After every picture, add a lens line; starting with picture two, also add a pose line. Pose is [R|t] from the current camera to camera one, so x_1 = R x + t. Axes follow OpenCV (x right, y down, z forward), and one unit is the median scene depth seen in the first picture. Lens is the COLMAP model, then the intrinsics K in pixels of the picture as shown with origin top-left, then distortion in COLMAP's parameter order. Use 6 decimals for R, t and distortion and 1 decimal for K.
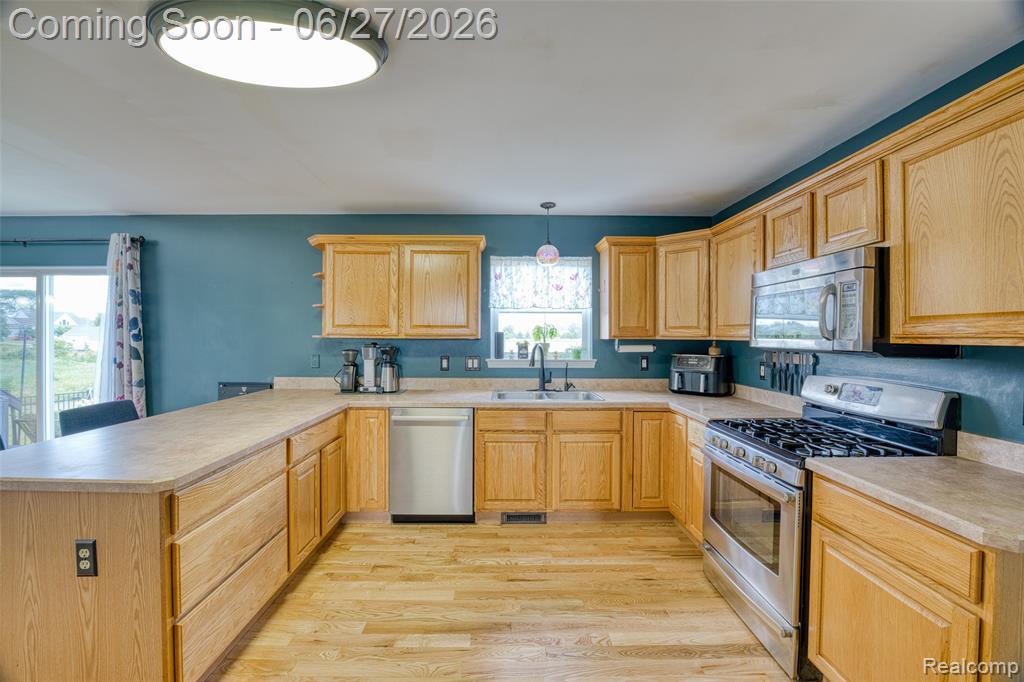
lens RADIAL K [[435.8, 0, 509.6], [0, 435.8, 338.4], [0, 0, 1]] dist [-0.025988, 0.004783]
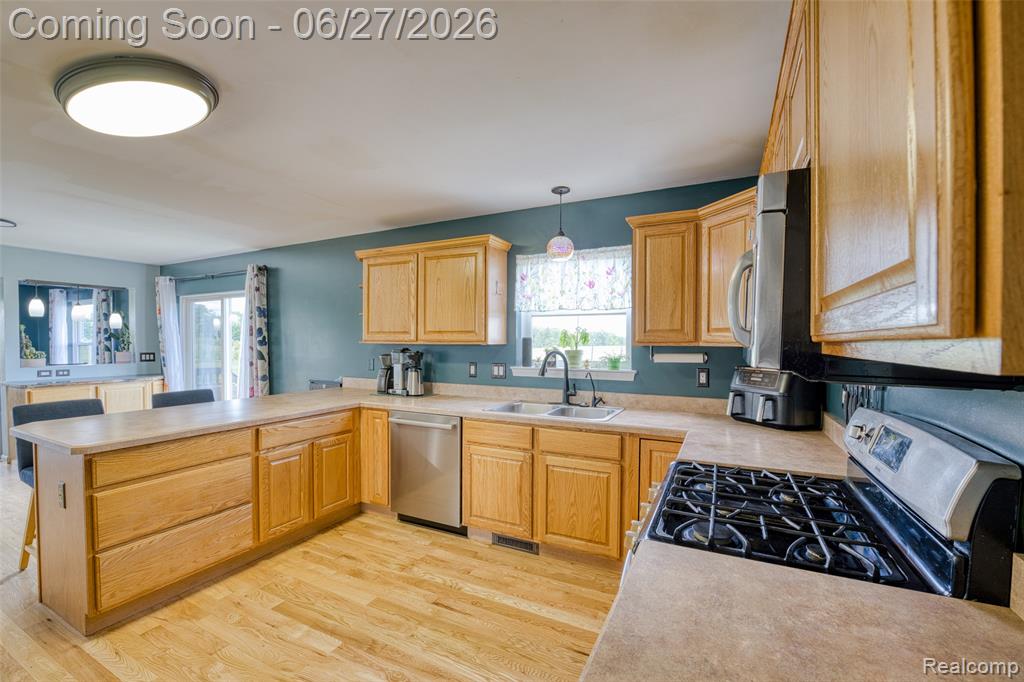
lens RADIAL K [[435.8, 0, 504.1], [0, 435.8, 351.8], [0, 0, 1]] dist [-0.025988, 0.004783]
pose [[0.879743, 0.010861, -0.475326, 0.415538], [-0.004648, 0.999888, 0.014244, 0.002817], [0.475427, -0.010322, 0.879695, 0.189364]]
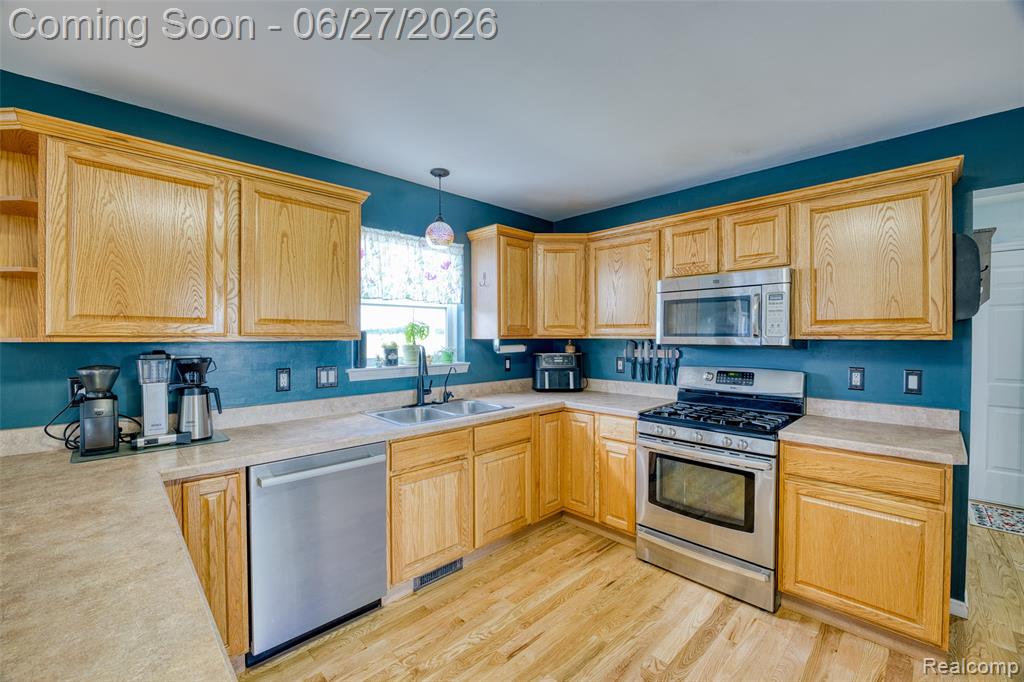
lens RADIAL K [[435.8, 0, 534.1], [0, 435.8, 339.8], [0, 0, 1]] dist [-0.025988, 0.004783]
pose [[0.708693, -0.012143, 0.705412, -0.367352], [0.010104, 0.999924, 0.007061, -0.002382], [-0.705444, 0.002123, 0.708762, 0.320866]]
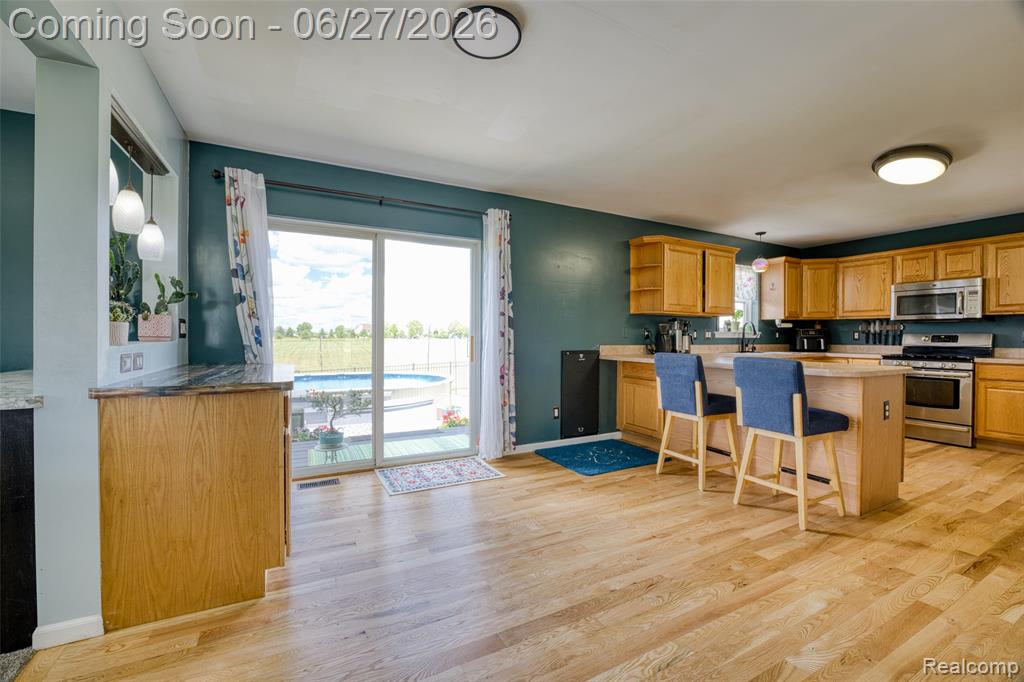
lens RADIAL K [[435.8, 0, 515.0], [0, 435.8, 338.7], [0, 0, 1]] dist [-0.025988, 0.004783]
pose [[0.892357, 0.001507, 0.451328, -1.462821], [-0.001469, 0.999999, -0.000435, 0.081630], [-0.451328, -0.000275, 0.892358, 0.003861]]
